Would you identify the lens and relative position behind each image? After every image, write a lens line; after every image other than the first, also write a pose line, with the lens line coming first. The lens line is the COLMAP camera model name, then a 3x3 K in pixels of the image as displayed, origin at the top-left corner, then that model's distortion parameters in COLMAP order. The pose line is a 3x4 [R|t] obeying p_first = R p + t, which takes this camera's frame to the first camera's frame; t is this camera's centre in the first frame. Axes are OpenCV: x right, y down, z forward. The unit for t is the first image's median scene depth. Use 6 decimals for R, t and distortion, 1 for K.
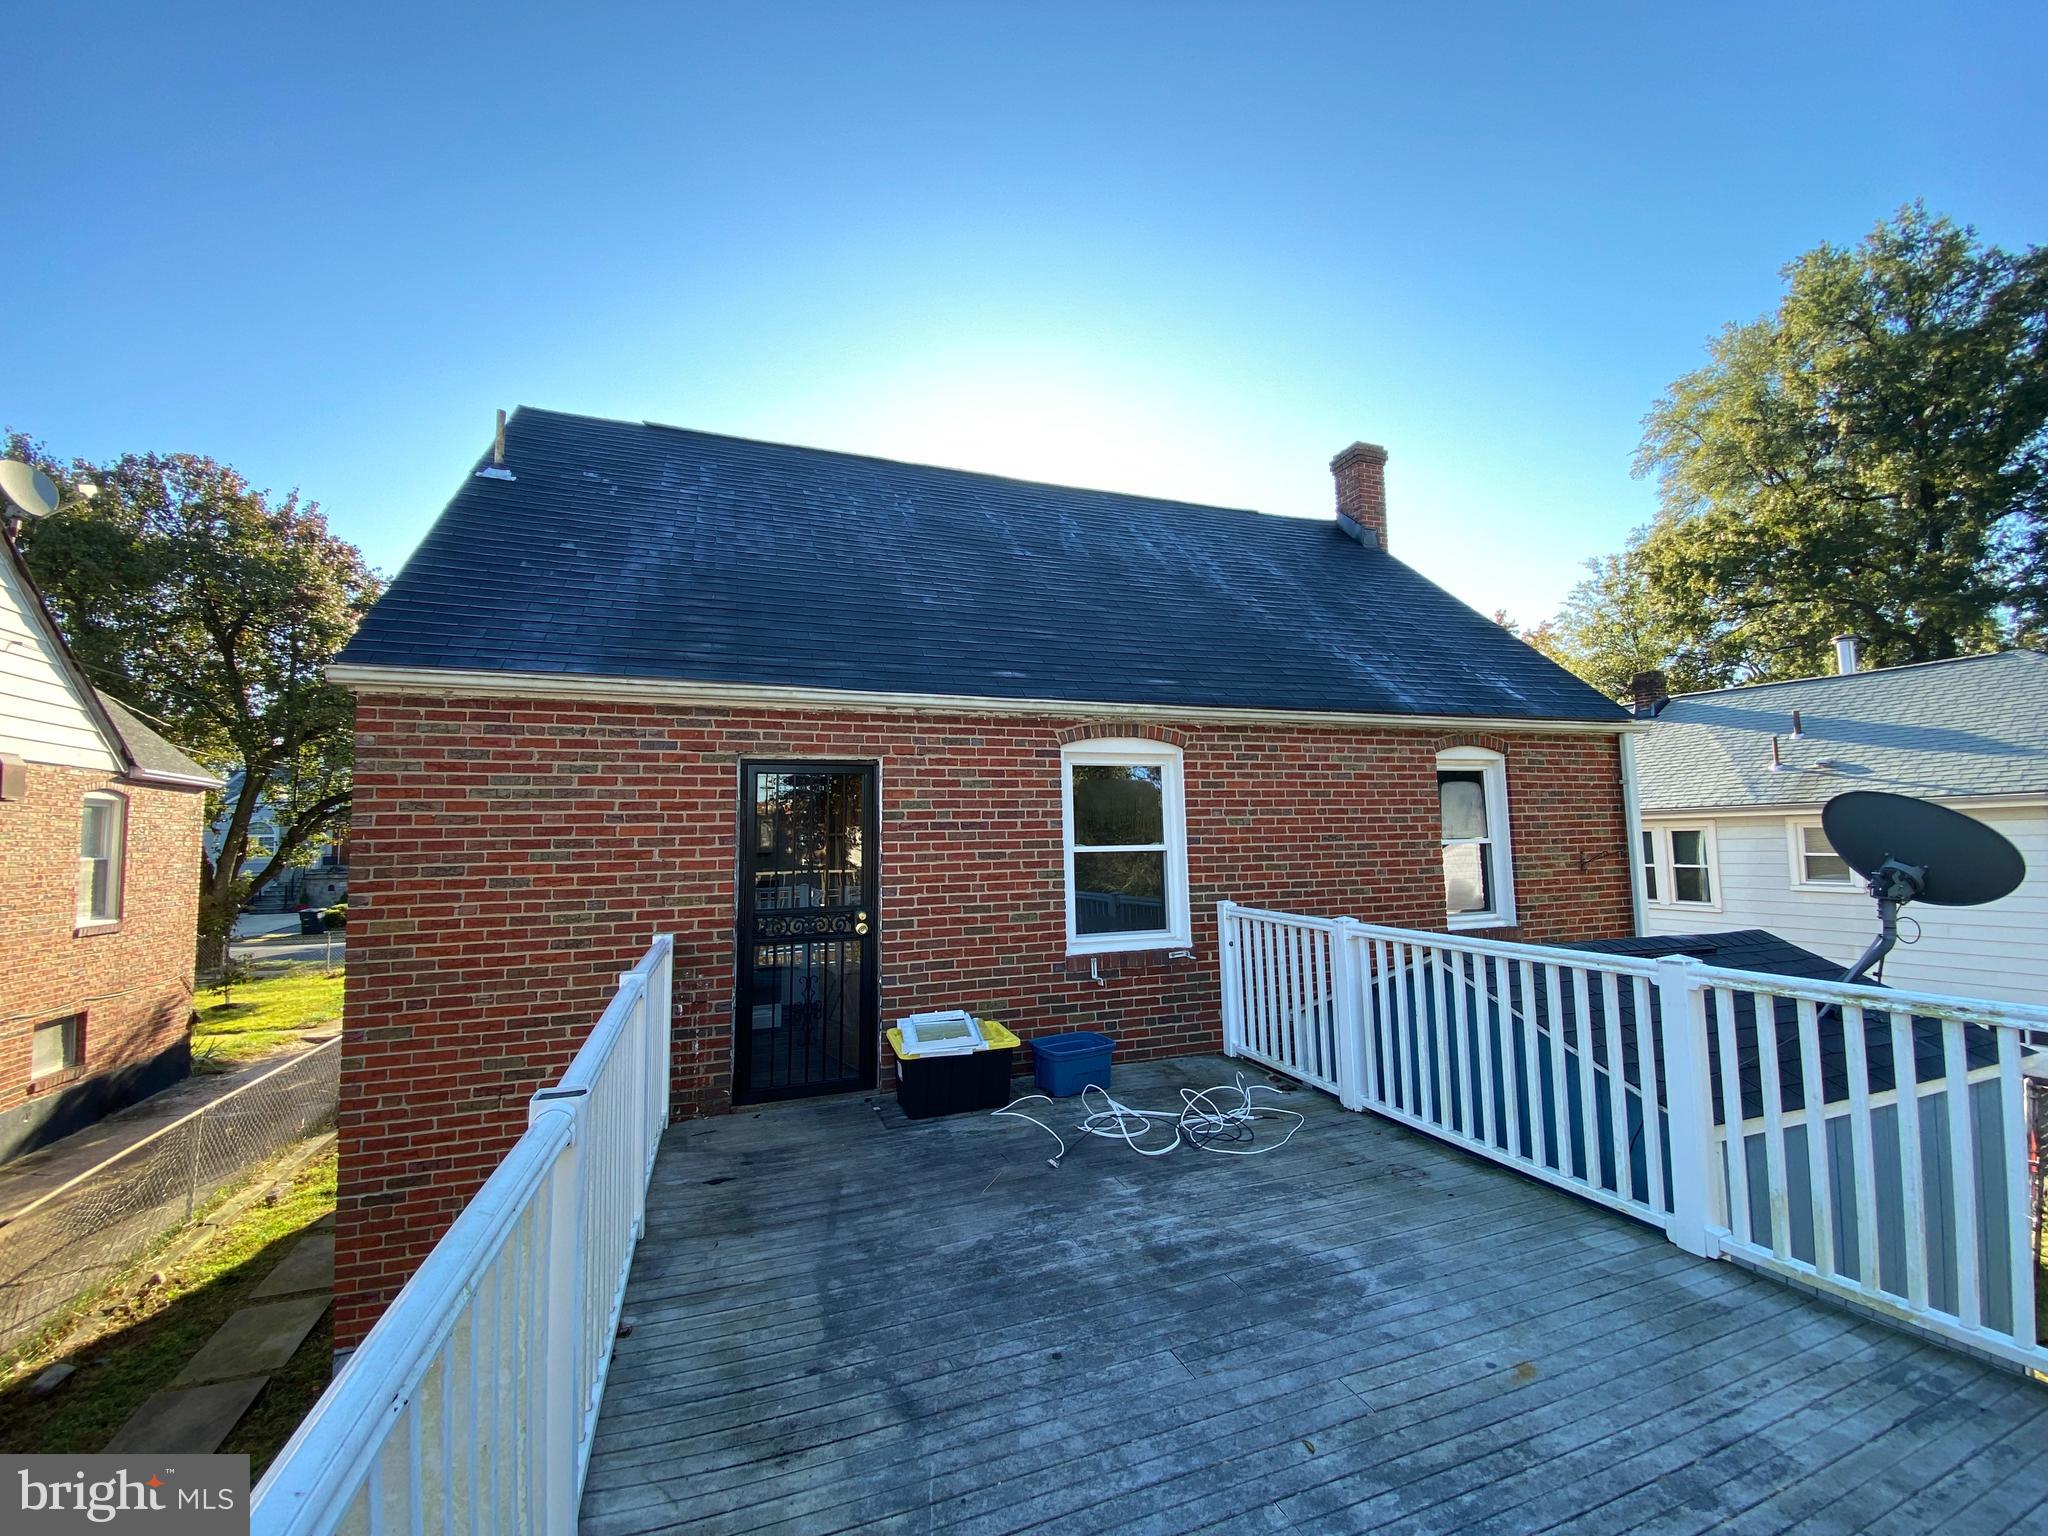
lens RADIAL K [[830.5, 0, 1024.0], [0, 830.5, 768.0], [0, 0, 1]] dist [0.018082, -0.019392]
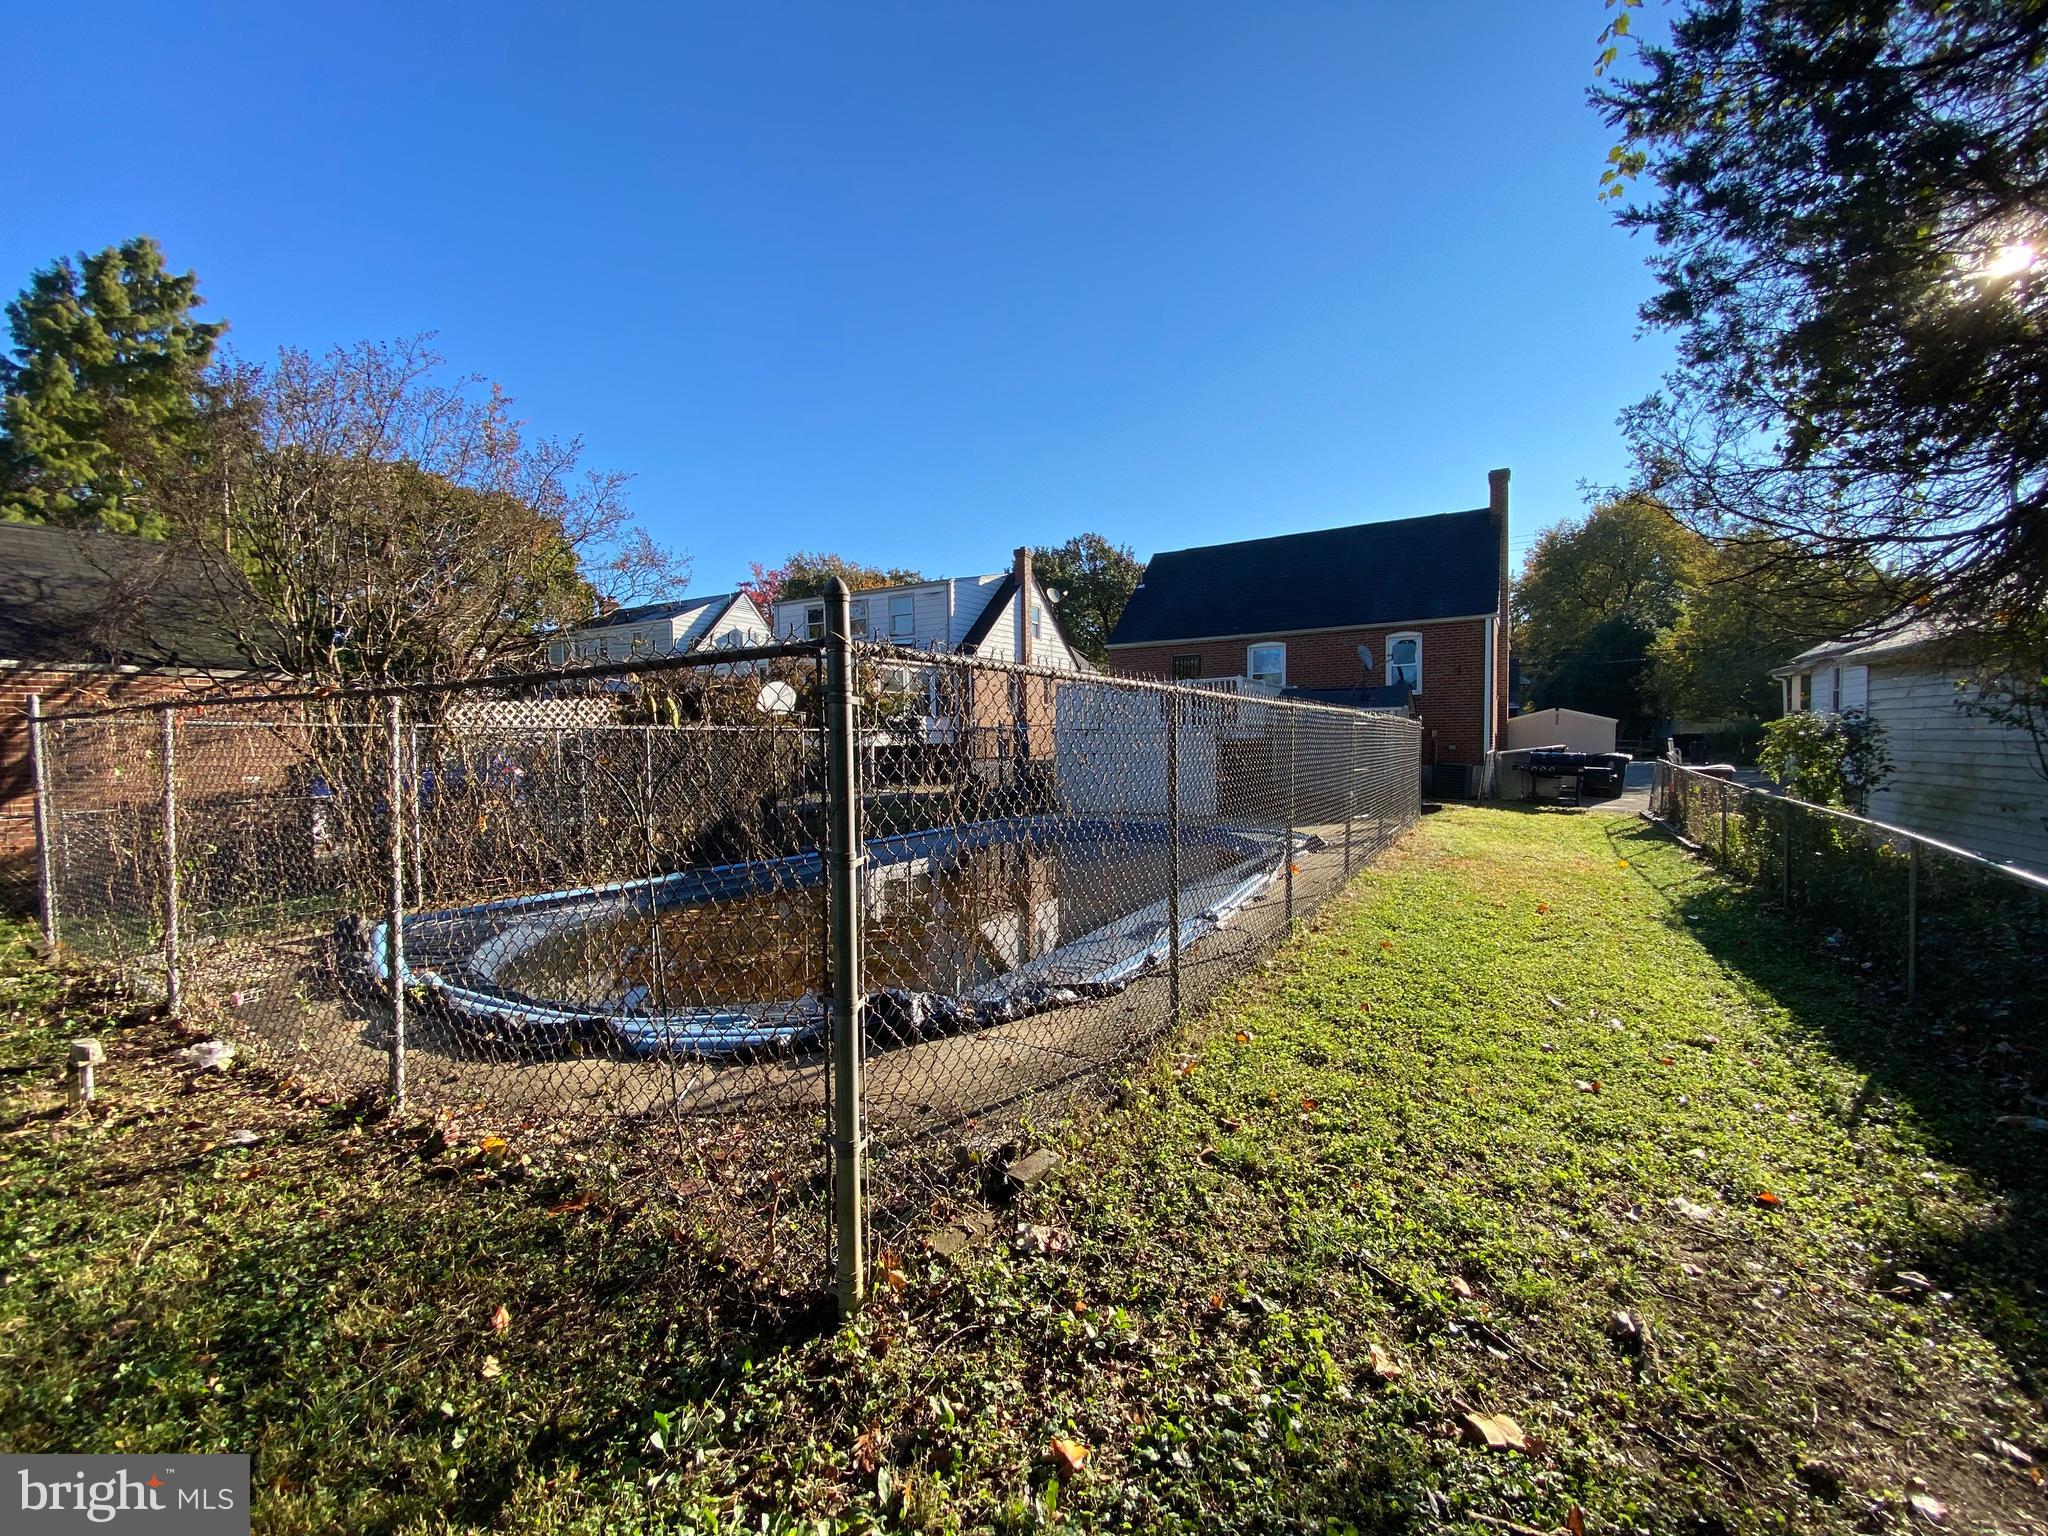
lens RADIAL K [[830.5, 0, 1024.0], [0, 830.5, 768.0], [0, 0, 1]] dist [0.018082, -0.019392]
pose [[0.631567, 0.032526, -0.774639, 2.305484], [0.062182, 0.993776, 0.092425, 0.110752], [0.772824, -0.106541, 0.625614, -2.170555]]
